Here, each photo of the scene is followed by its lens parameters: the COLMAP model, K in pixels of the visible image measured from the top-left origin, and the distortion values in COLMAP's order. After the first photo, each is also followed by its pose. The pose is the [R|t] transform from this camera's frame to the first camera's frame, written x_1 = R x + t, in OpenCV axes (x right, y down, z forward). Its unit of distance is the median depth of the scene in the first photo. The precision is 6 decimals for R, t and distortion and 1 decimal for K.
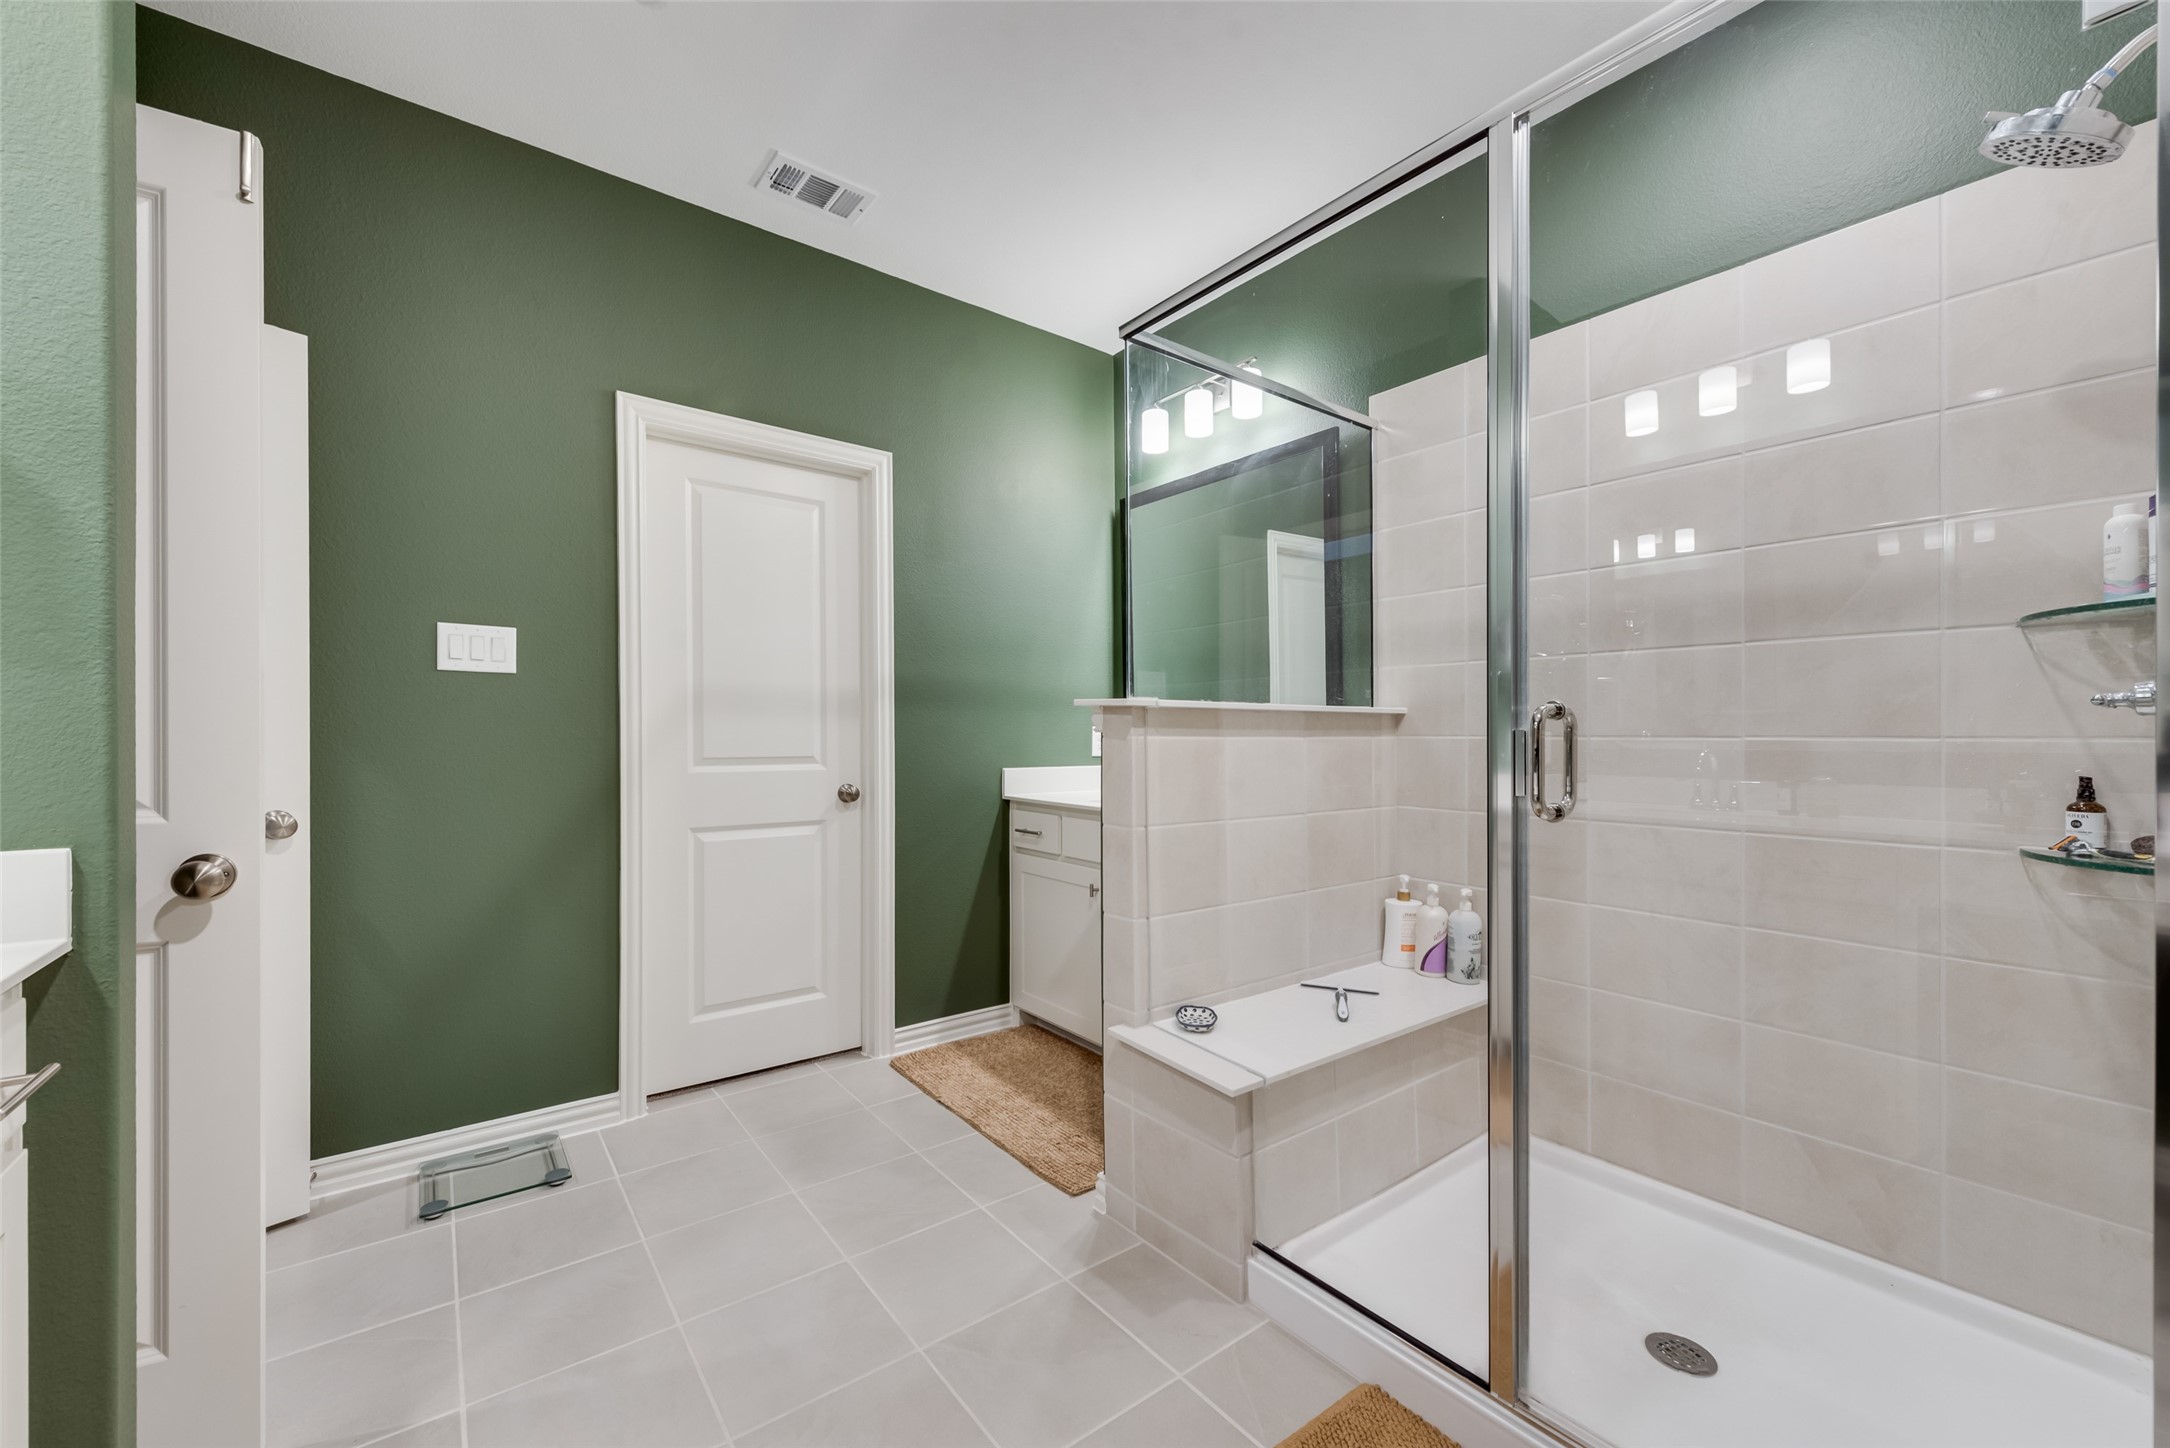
lens RADIAL K [[854.2, 0, 1085.0], [0, 854.2, 724.0], [0, 0, 1]] dist [0.014239, 0.000014]
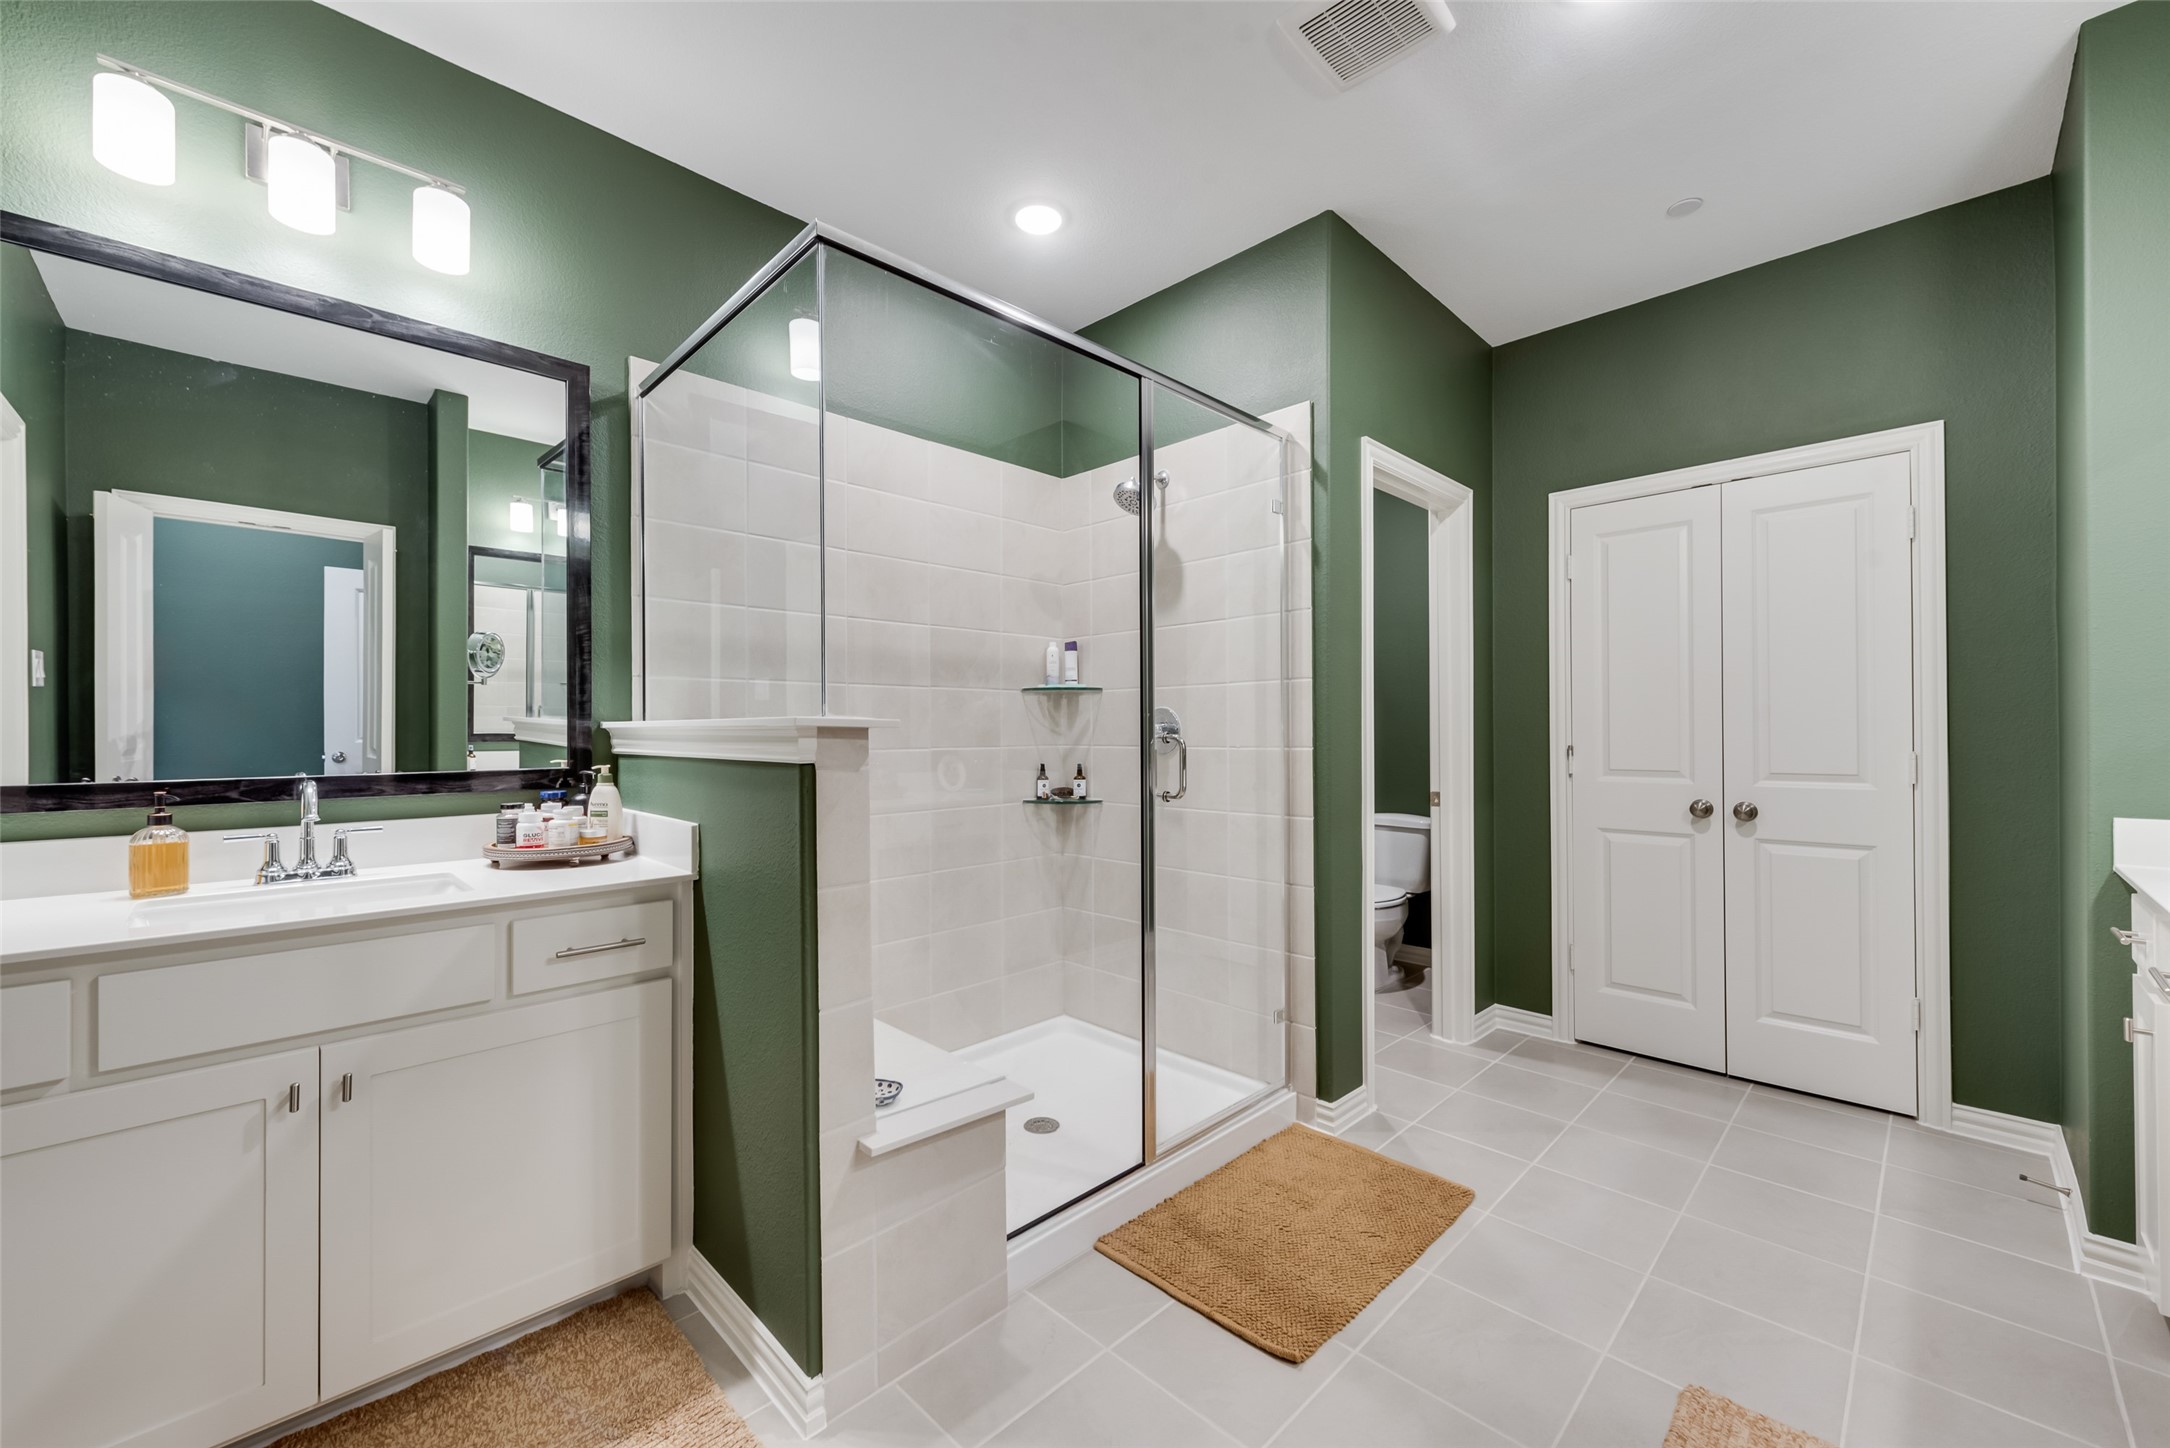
lens RADIAL K [[854.2, 0, 1085.0], [0, 854.2, 724.0], [0, 0, 1]] dist [0.014239, 0.000014]
pose [[-0.108556, 0.006211, 0.994071, -0.903066], [0.006460, 0.999964, -0.005542, -0.021686], [-0.994069, 0.005820, -0.108593, 1.061579]]
